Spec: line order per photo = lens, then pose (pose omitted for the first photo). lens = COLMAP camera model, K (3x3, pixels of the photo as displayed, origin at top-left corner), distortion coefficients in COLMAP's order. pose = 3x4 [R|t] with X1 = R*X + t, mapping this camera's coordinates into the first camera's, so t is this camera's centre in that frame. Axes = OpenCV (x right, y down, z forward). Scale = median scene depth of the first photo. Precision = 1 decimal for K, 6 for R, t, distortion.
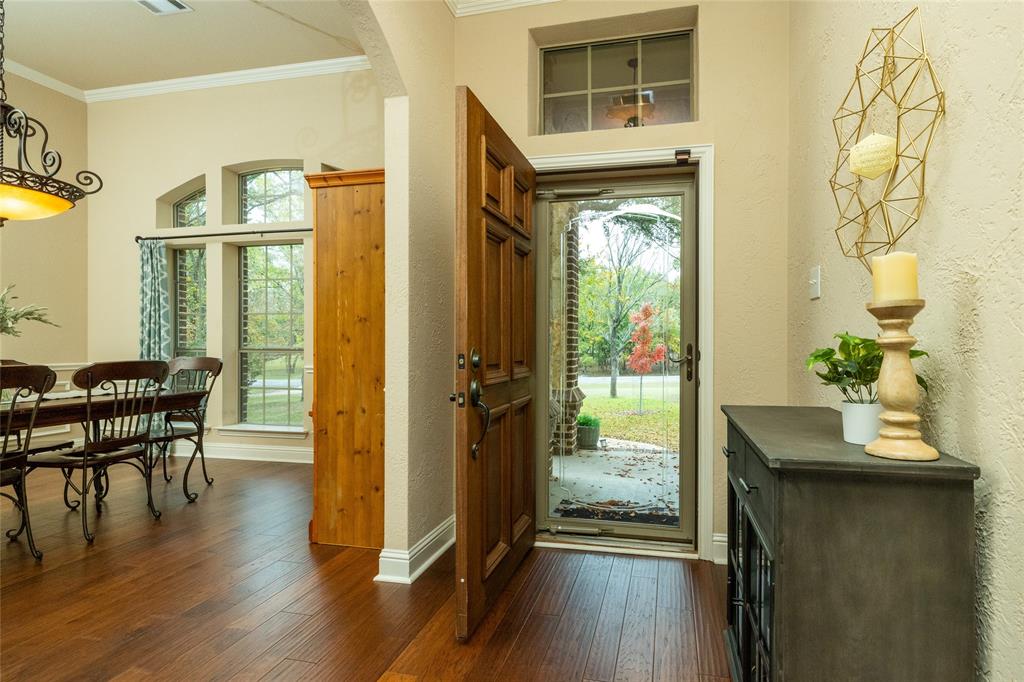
lens RADIAL K [[404.7, 0, 512.0], [0, 404.7, 341.0], [0, 0, 1]] dist [0.001246, 0.000130]
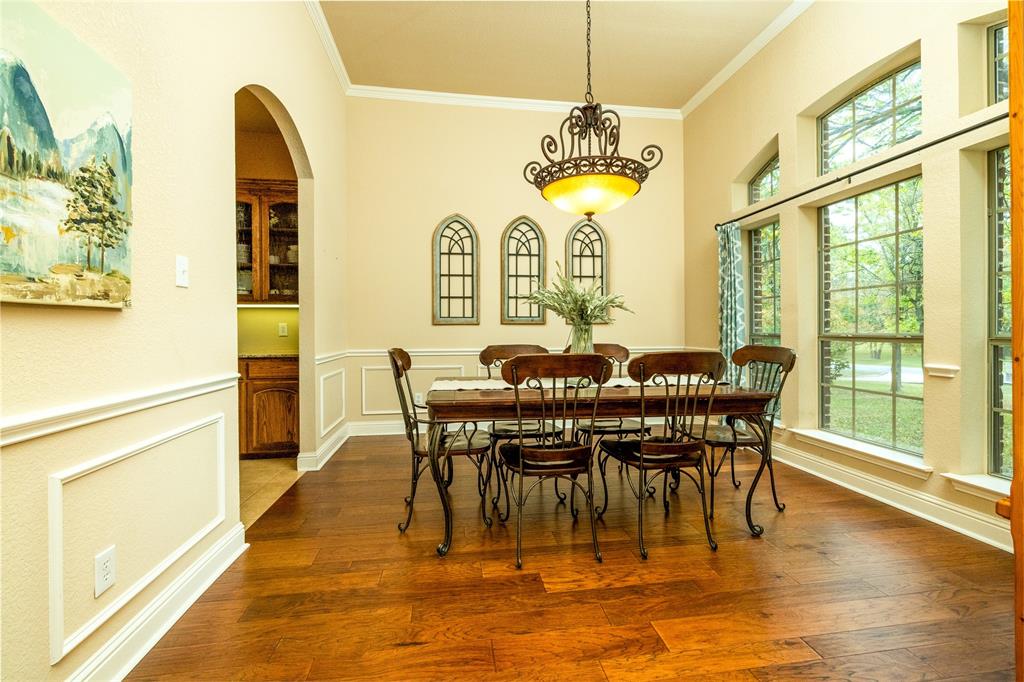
lens RADIAL K [[427.7, 0, 511.0], [0, 427.7, 329.7], [0, 0, 1]] dist [-0.000209, 0.000118]
pose [[0.344277, -0.000077, -0.938868, -0.105414], [0.007569, 0.999968, 0.002693, 0.000228], [0.938837, -0.008034, 0.344267, 0.160936]]
